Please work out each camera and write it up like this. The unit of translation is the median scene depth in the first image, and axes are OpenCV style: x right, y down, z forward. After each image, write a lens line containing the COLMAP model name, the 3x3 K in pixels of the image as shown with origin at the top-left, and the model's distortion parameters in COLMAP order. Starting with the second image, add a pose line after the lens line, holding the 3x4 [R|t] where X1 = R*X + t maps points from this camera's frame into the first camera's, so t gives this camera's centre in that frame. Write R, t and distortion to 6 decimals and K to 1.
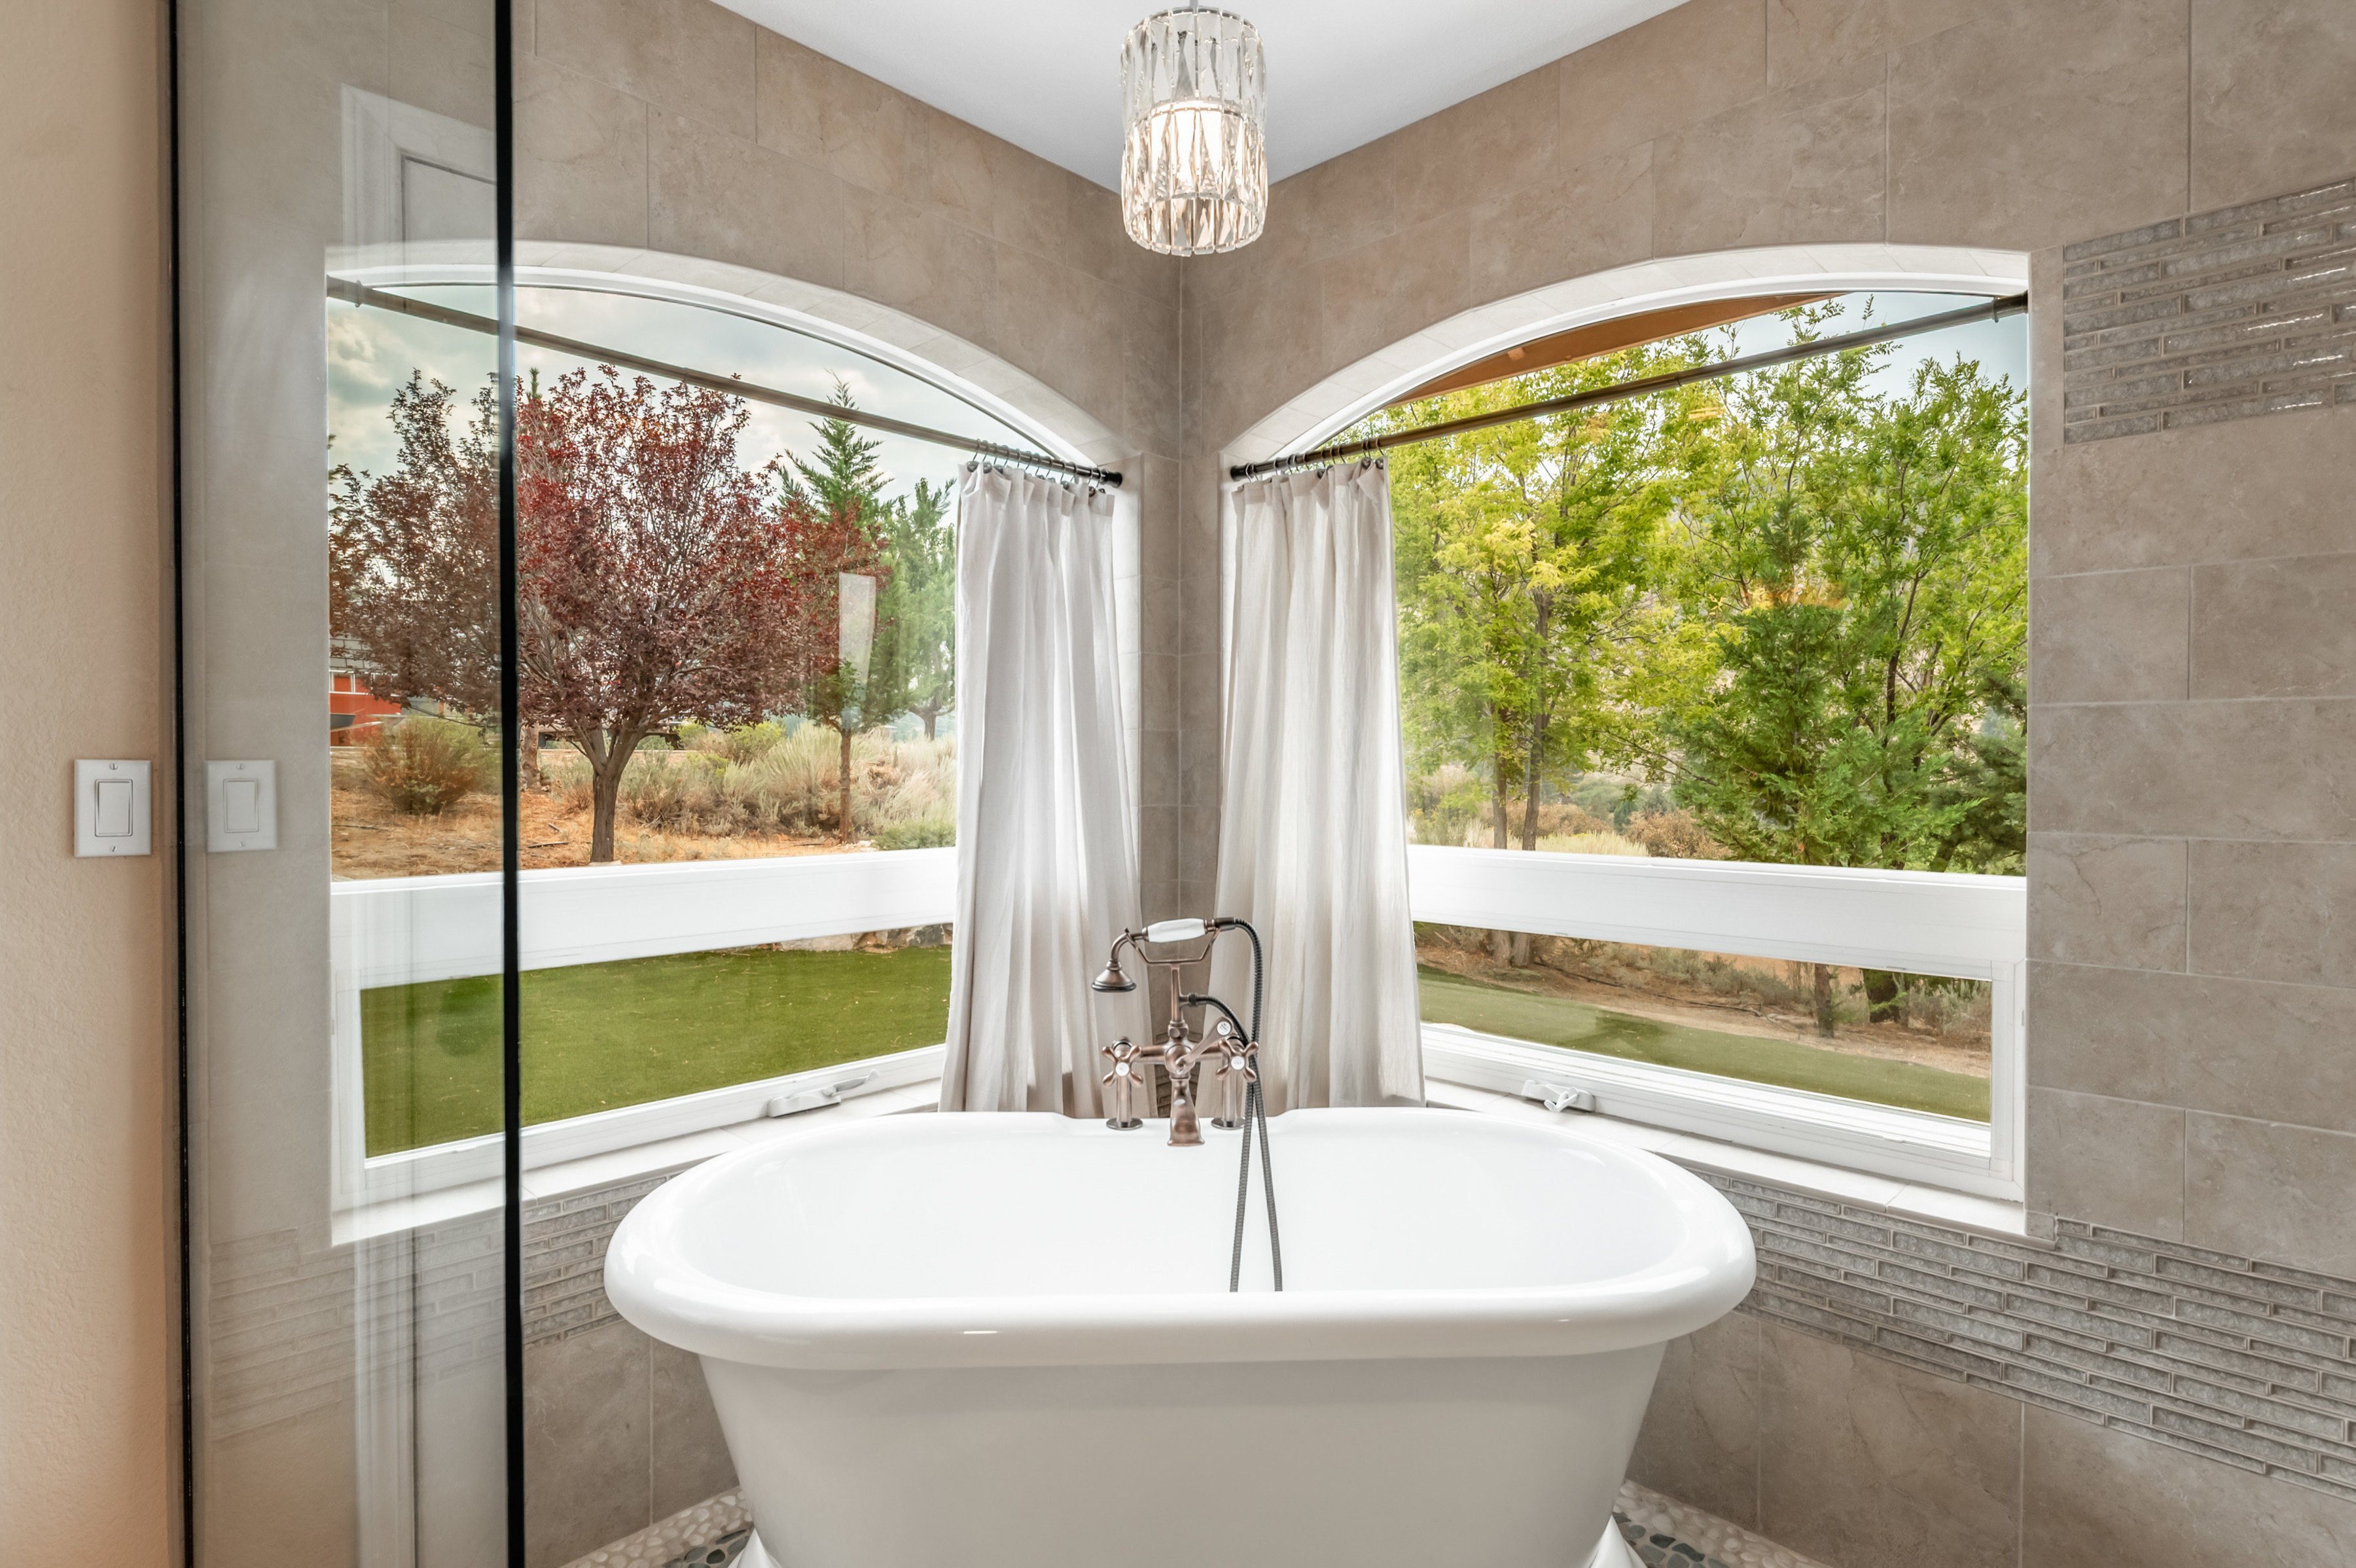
lens RADIAL K [[1246.6, 0, 1178.0], [0, 1246.6, 784.0], [0, 0, 1]] dist [-0.003195, -0.001027]
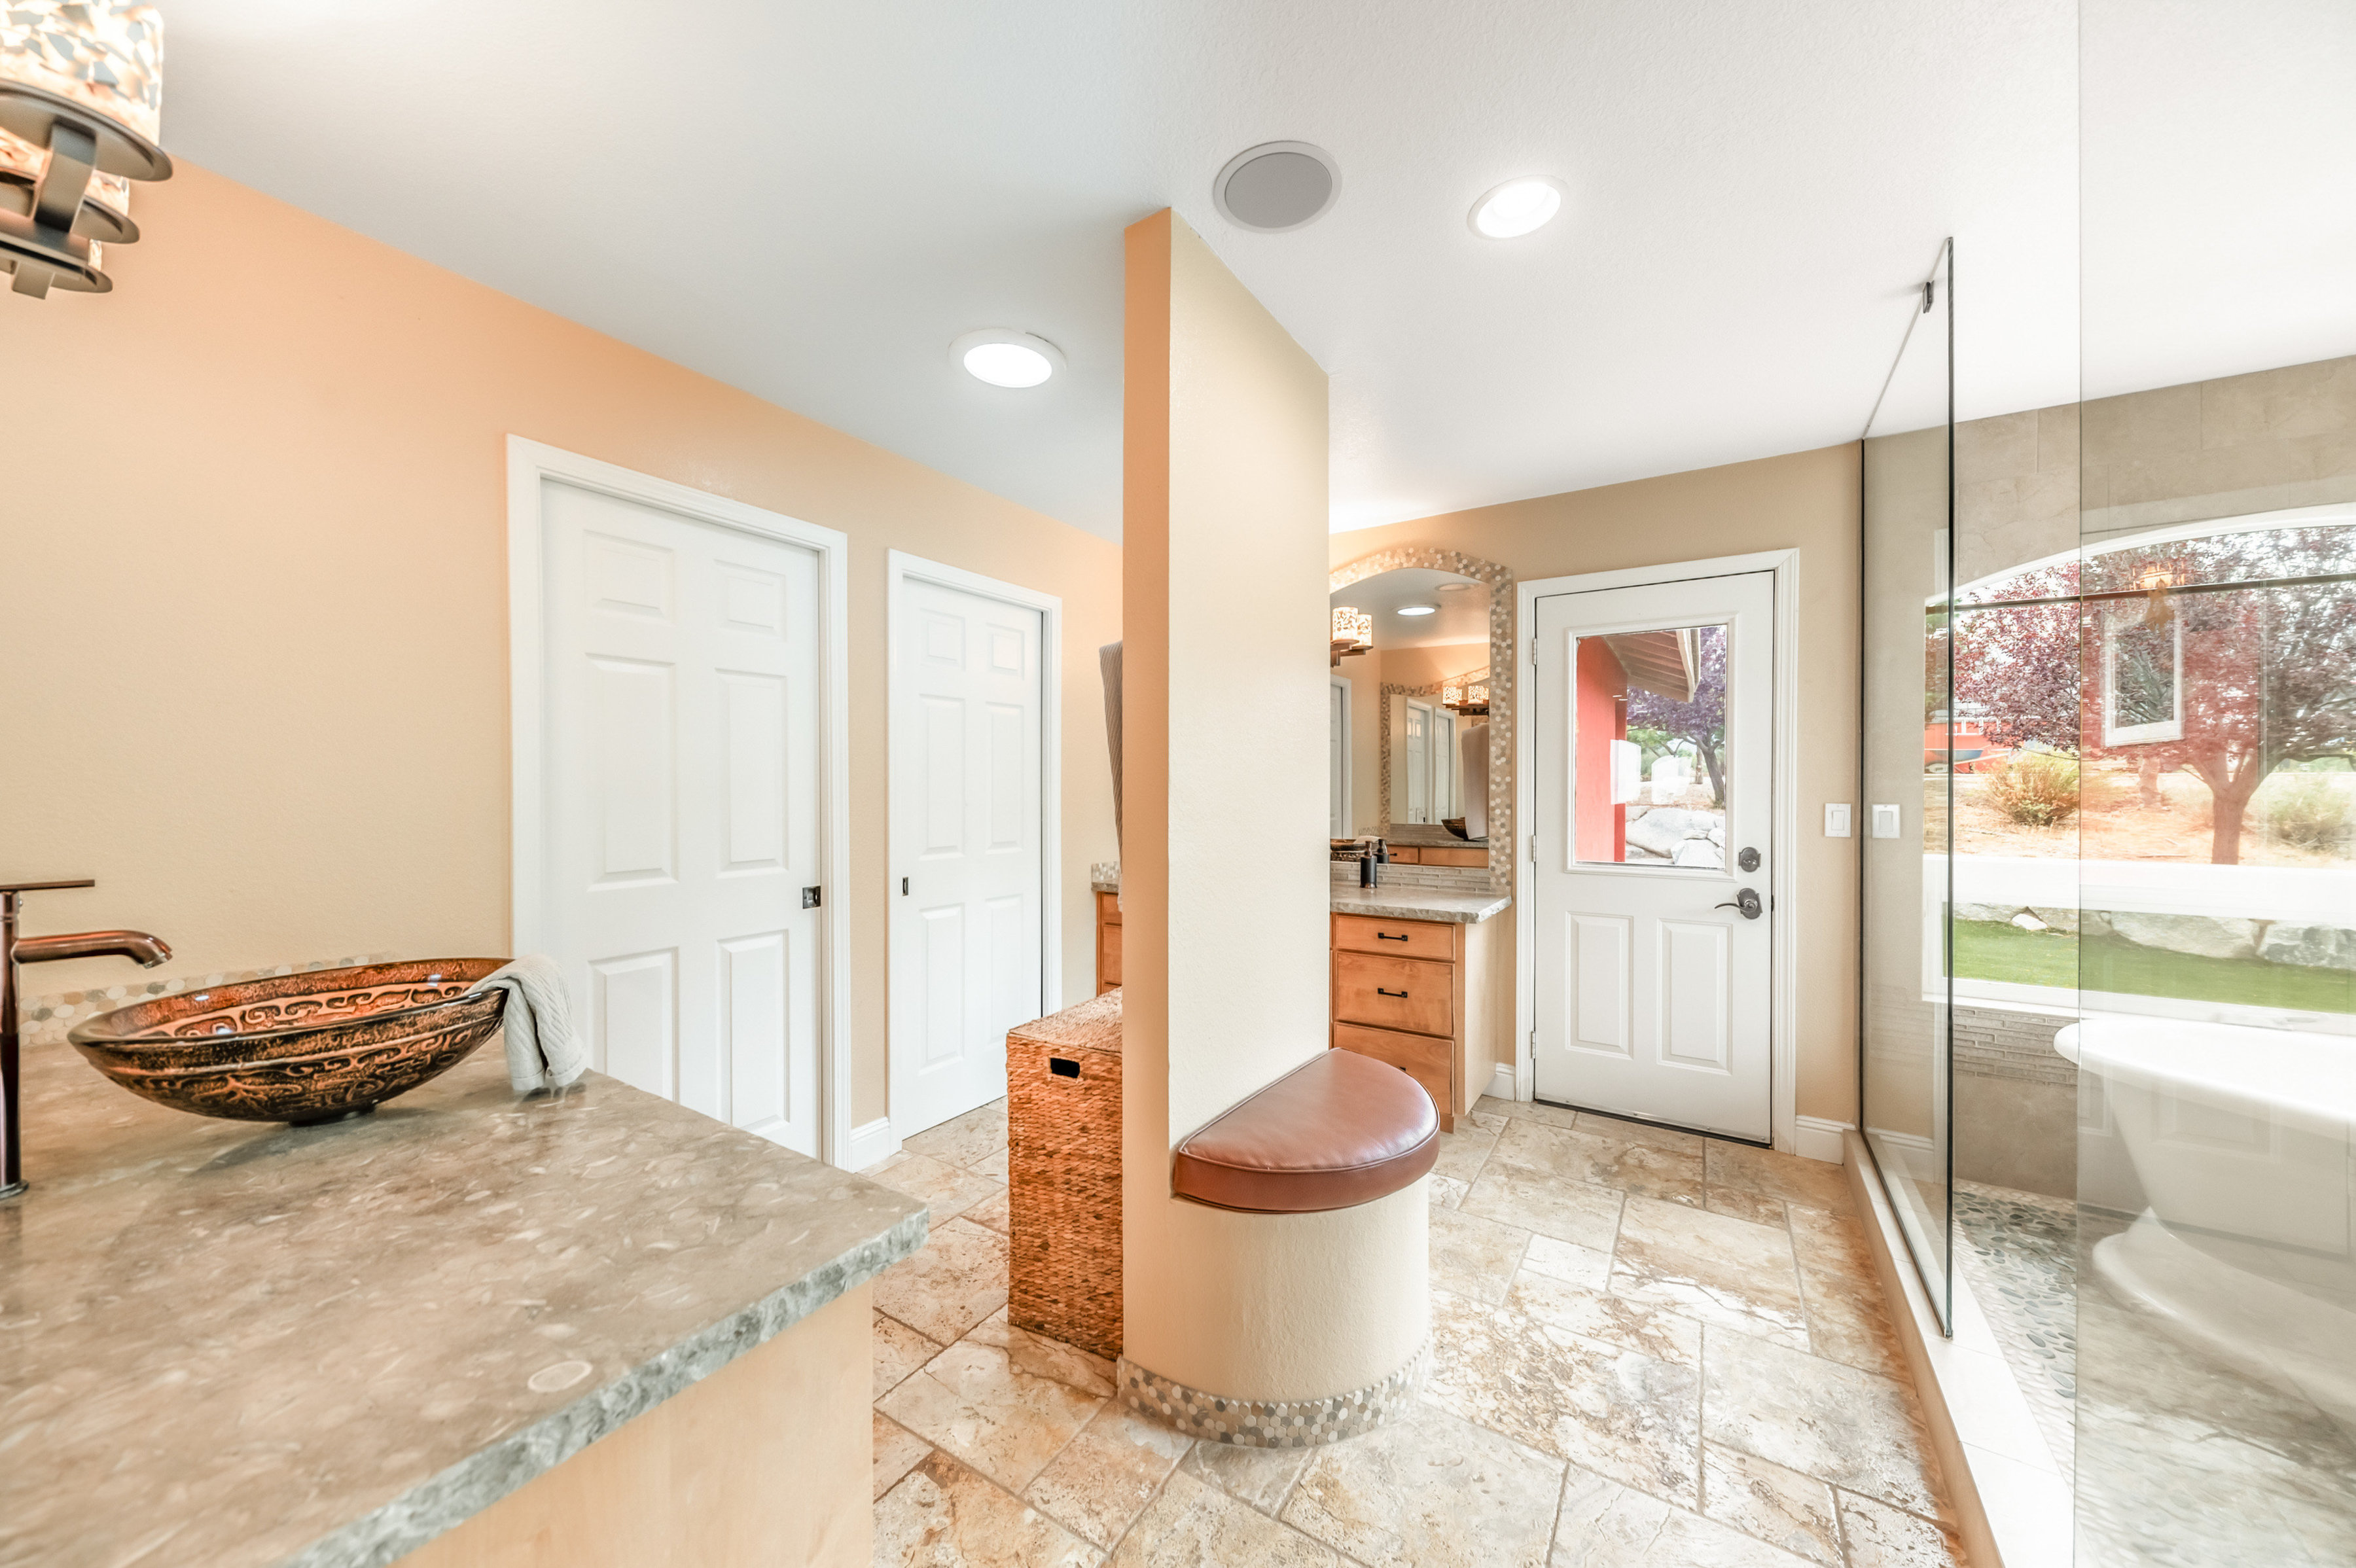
lens RADIAL K [[829.8, 0, 1166.3], [0, 829.8, 787.7], [0, 0, 1]] dist [0.009291, -0.004847]
pose [[0.207454, 0.001533, -0.978244, 0.084178], [-0.012824, 0.999917, -0.001153, -0.004109], [0.978161, 0.012785, 0.207456, -0.109840]]
